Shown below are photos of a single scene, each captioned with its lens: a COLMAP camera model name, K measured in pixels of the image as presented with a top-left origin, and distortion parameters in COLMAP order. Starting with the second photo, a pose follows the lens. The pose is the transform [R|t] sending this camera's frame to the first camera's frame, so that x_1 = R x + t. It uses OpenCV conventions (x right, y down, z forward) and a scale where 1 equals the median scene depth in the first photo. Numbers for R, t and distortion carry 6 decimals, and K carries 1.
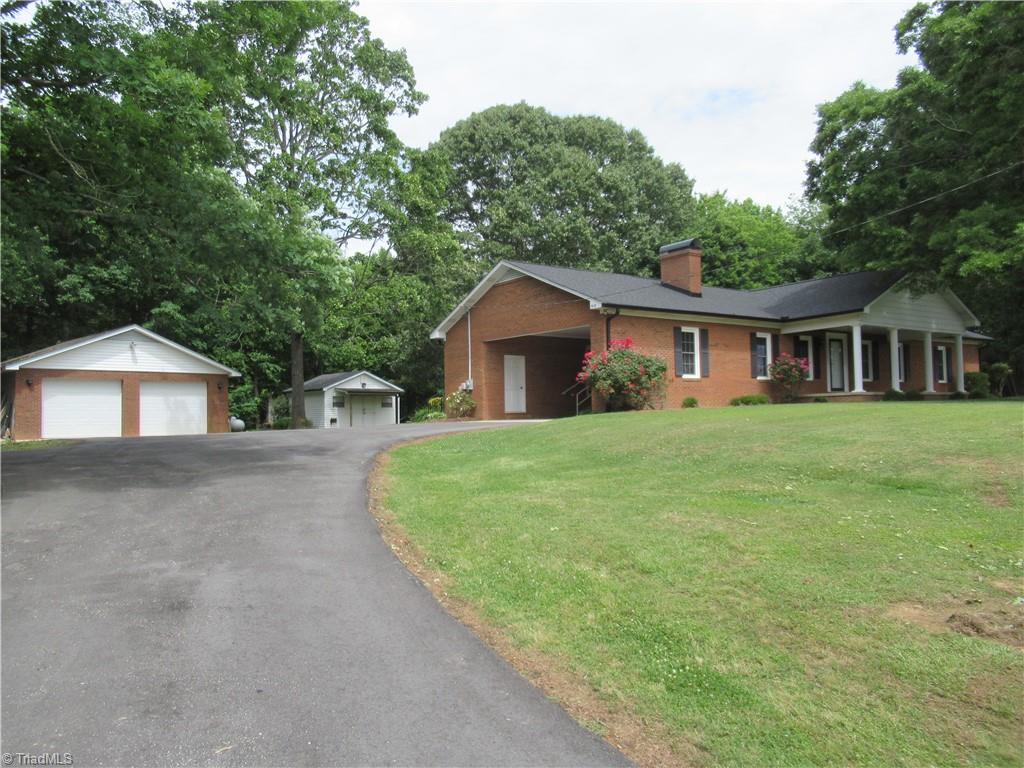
lens RADIAL K [[778.1, 0, 512.0], [0, 778.1, 384.0], [0, 0, 1]] dist [0.018797, 0.001998]
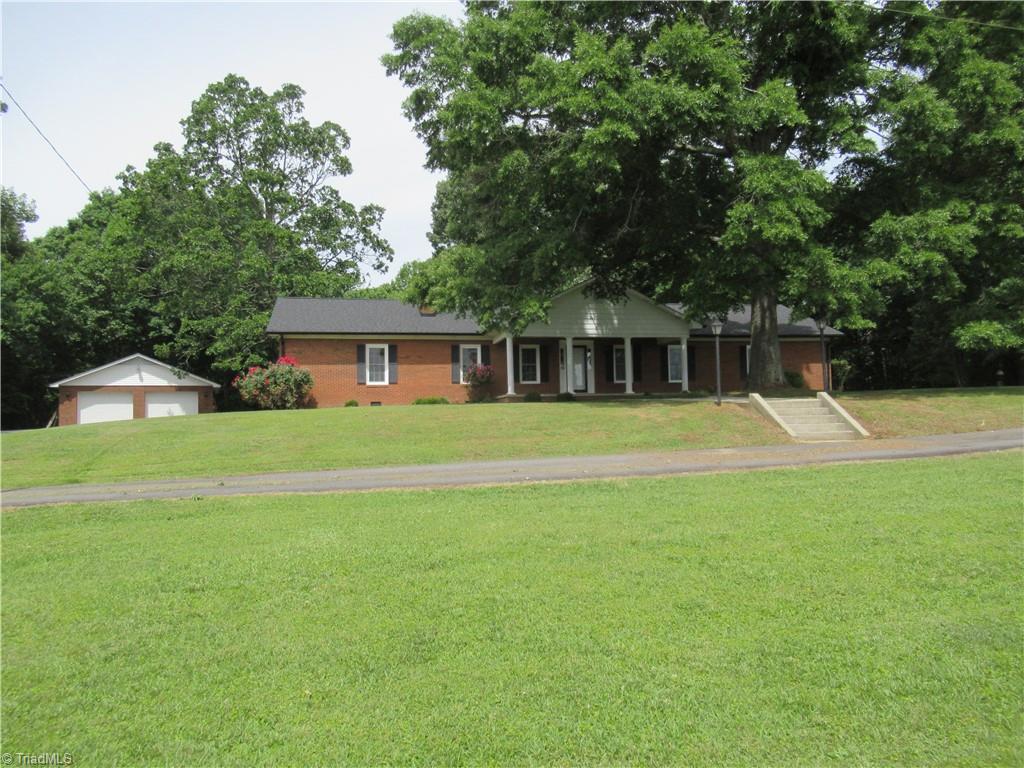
lens RADIAL K [[778.1, 0, 512.0], [0, 778.1, 384.0], [0, 0, 1]] dist [0.018797, 0.001998]
pose [[0.921616, -0.020004, -0.387586, 0.763215], [0.018452, 0.999800, -0.007727, 0.003855], [0.387663, -0.000030, 0.921801, -0.058330]]
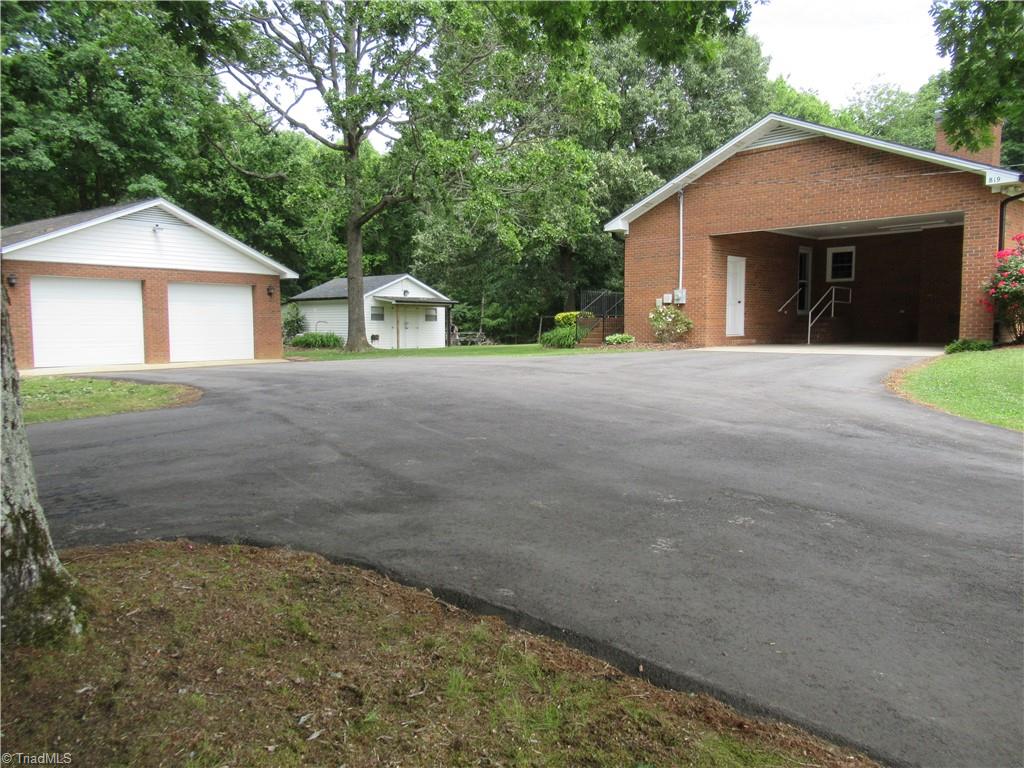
lens RADIAL K [[772.7, 0, 512.0], [0, 772.7, 384.0], [0, 0, 1]] dist [-0.006530, -0.001647]
pose [[0.990081, 0.001916, 0.140487, -0.296915], [-0.018339, 0.993115, 0.115696, 0.001321], [-0.139298, -0.117124, 0.983299, 0.306339]]
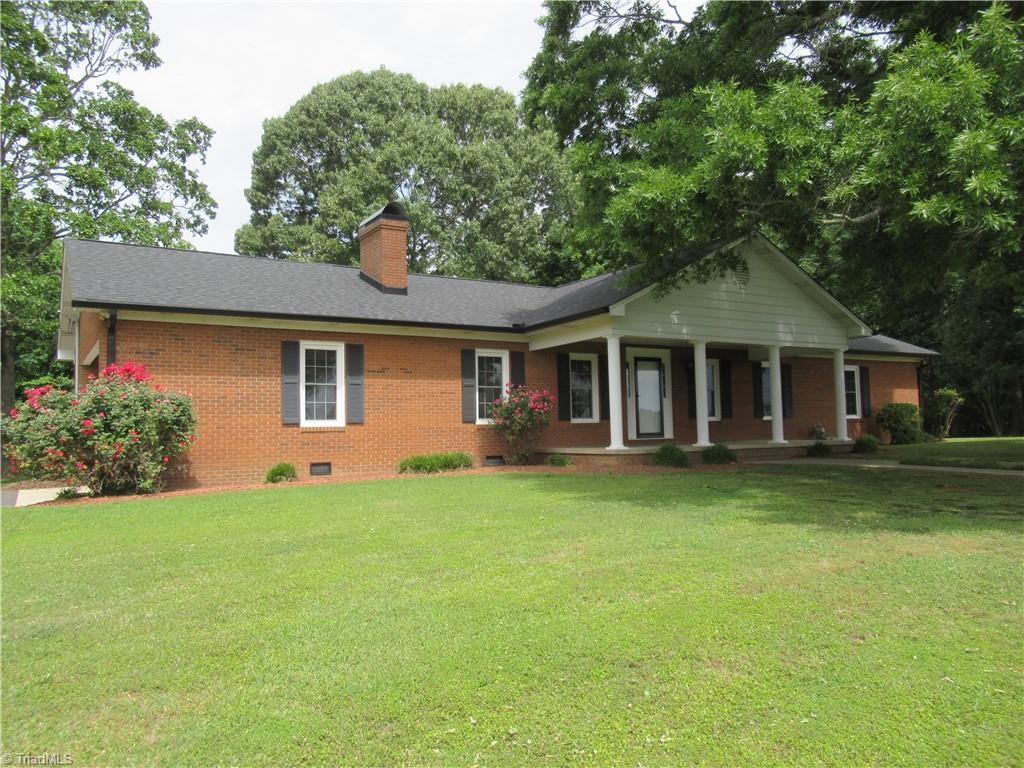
lens RADIAL K [[778.1, 0, 512.0], [0, 778.1, 384.0], [0, 0, 1]] dist [0.018797, 0.001998]
pose [[0.998135, -0.005413, -0.060811, 0.342772], [0.004194, 0.999788, -0.020153, -0.023158], [0.060907, 0.019860, 0.997946, 0.344791]]
